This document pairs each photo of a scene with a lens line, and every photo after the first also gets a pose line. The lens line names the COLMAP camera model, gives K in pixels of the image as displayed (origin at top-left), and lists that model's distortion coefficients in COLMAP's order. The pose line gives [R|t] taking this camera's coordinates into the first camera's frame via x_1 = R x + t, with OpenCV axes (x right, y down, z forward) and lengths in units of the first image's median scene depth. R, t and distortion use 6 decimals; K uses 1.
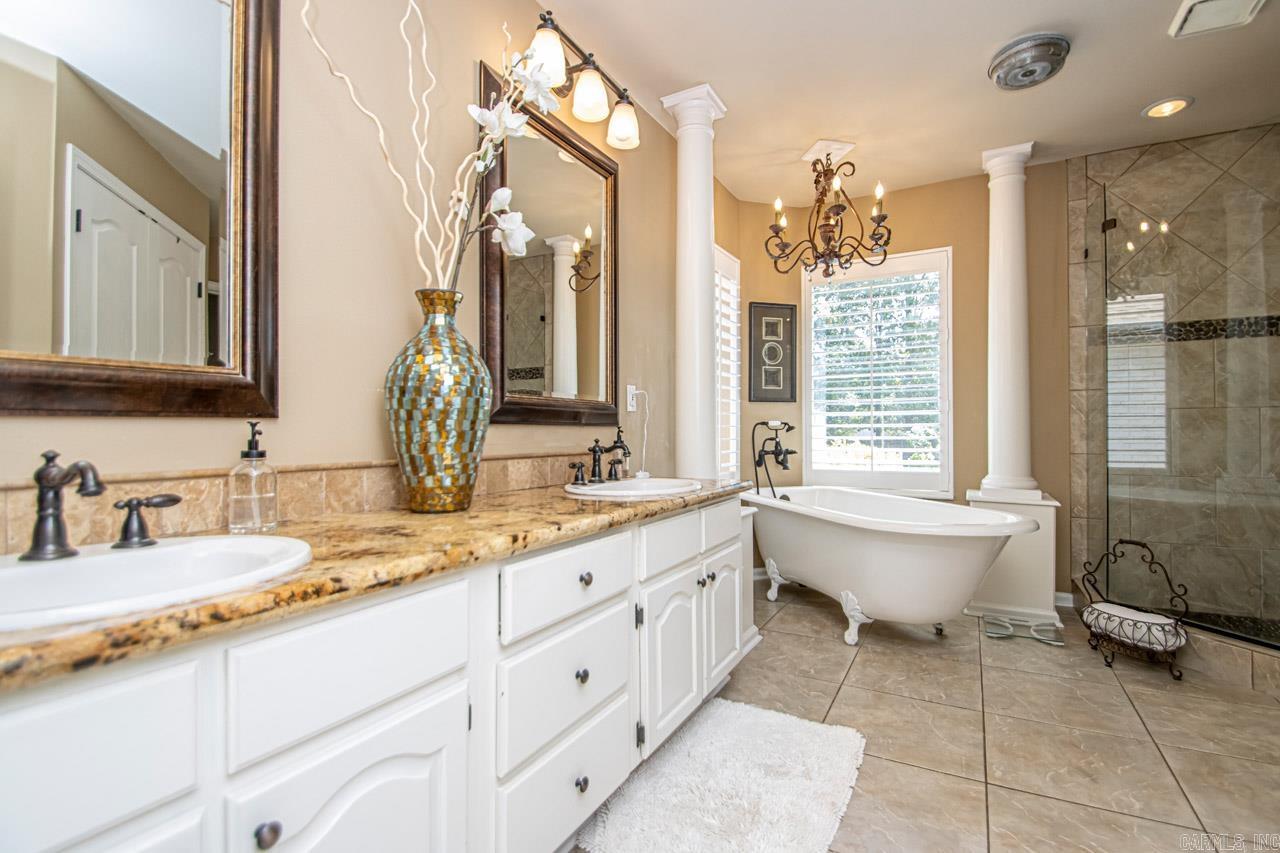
lens RADIAL K [[582.8, 0, 645.6], [0, 582.8, 425.8], [0, 0, 1]] dist [0.017222, -0.016223]
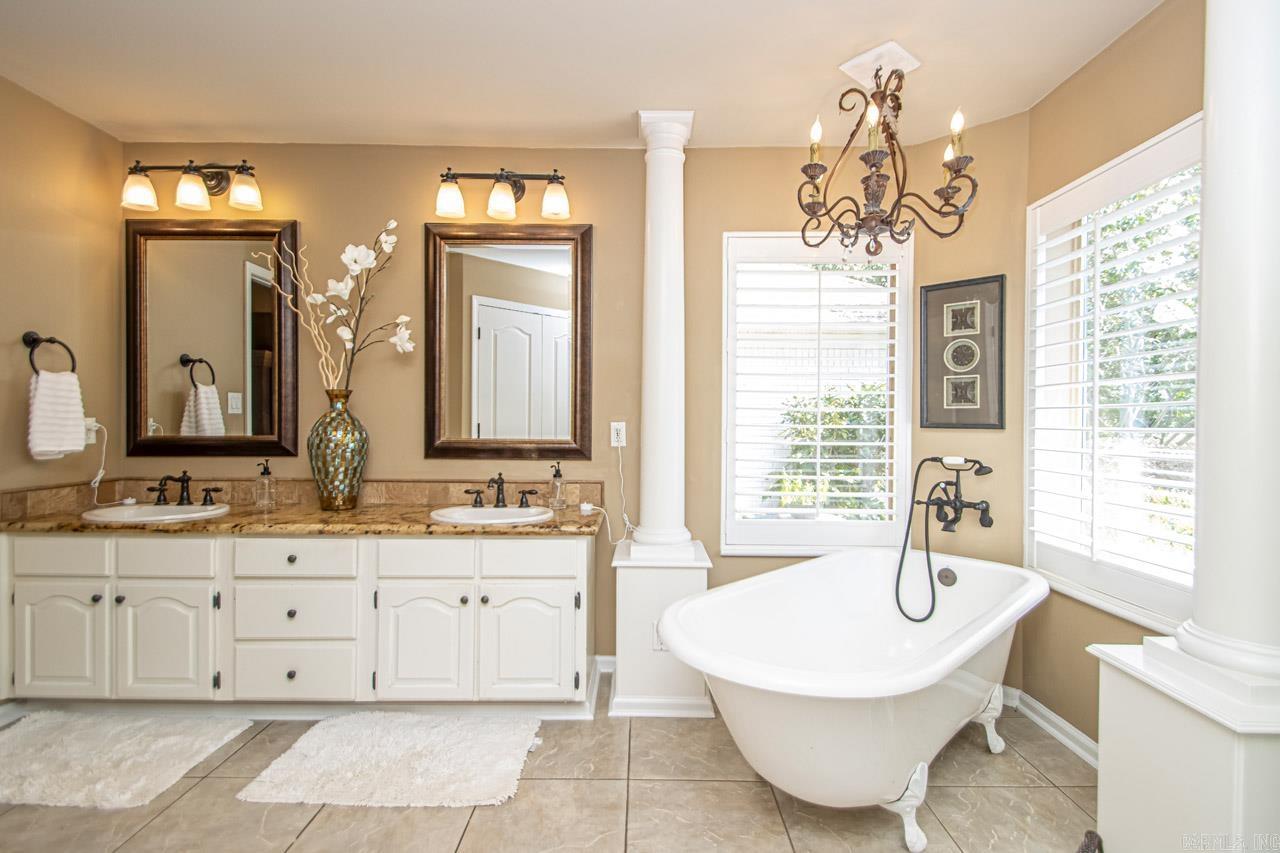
lens RADIAL K [[601.1, 0, 640.0], [0, 601.1, 426.5], [0, 0, 1]] dist [0.024279, 0.000174]
pose [[0.482315, 0.015594, -0.875859, 0.842751], [-0.001526, 0.999855, 0.016961, -0.069990], [0.875996, -0.006844, 0.482269, 0.443777]]
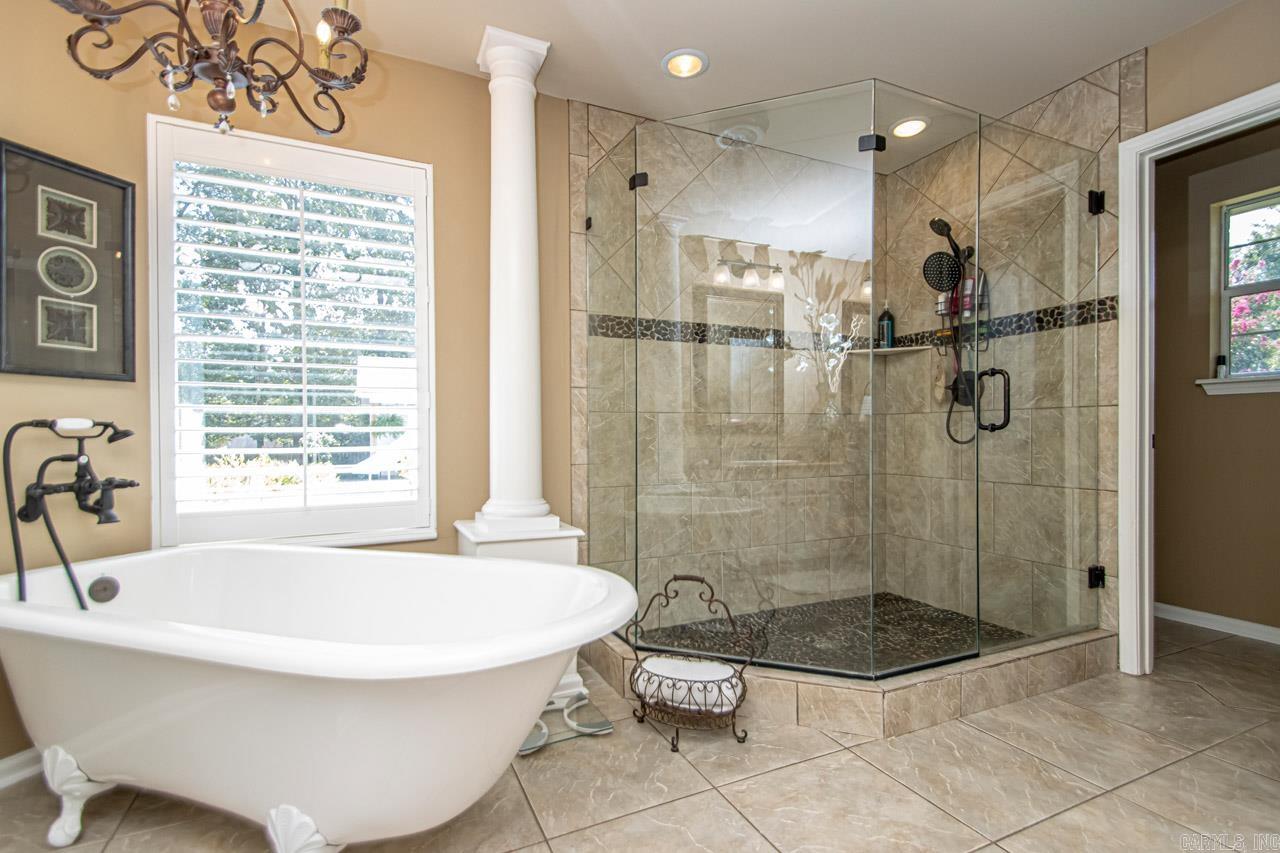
lens RADIAL K [[601.9, 0, 666.7], [0, 601.9, 435.6], [0, 0, 1]] dist [0.031383, -0.014290]
pose [[0.566667, -0.003595, 0.823939, 0.112825], [-0.001028, 0.999987, 0.005070, 0.002544], [-0.823946, -0.003720, 0.566656, 0.439096]]
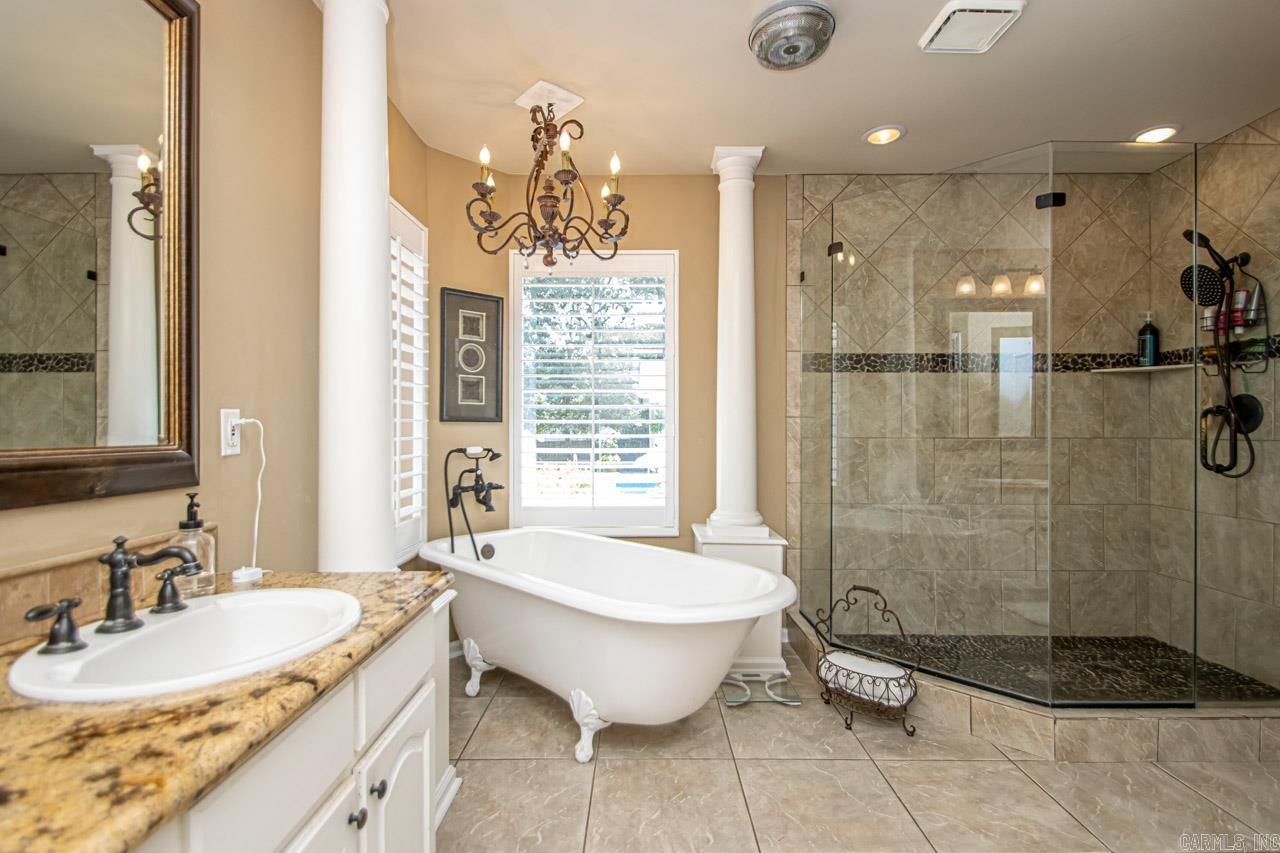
lens RADIAL K [[621.6, 0, 643.1], [0, 621.6, 429.5], [0, 0, 1]] dist [0.027415, -0.022860]
pose [[0.877207, 0.003232, 0.480101, 0.029123], [-0.005787, 0.999976, 0.003842, -0.045373], [-0.480077, -0.006149, 0.877205, 0.229702]]
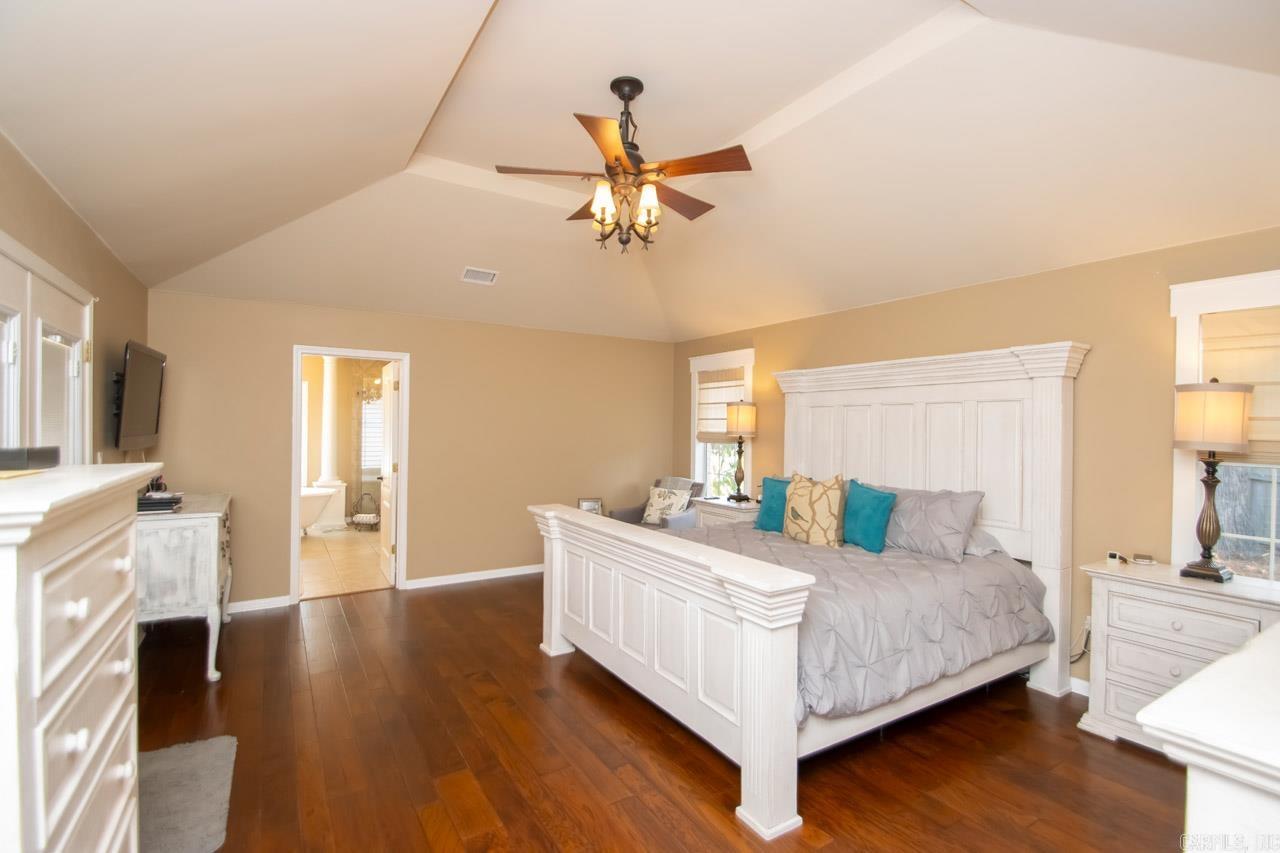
lens RADIAL K [[601.8, 0, 640.0], [0, 601.8, 426.5], [0, 0, 1]] dist [-0.003286, -0.021383]
pose [[0.492337, 0.008843, 0.870360, -1.155760], [-0.015928, 0.999872, -0.001148, -0.170142], [-0.870259, -0.013298, 0.492415, -1.702069]]
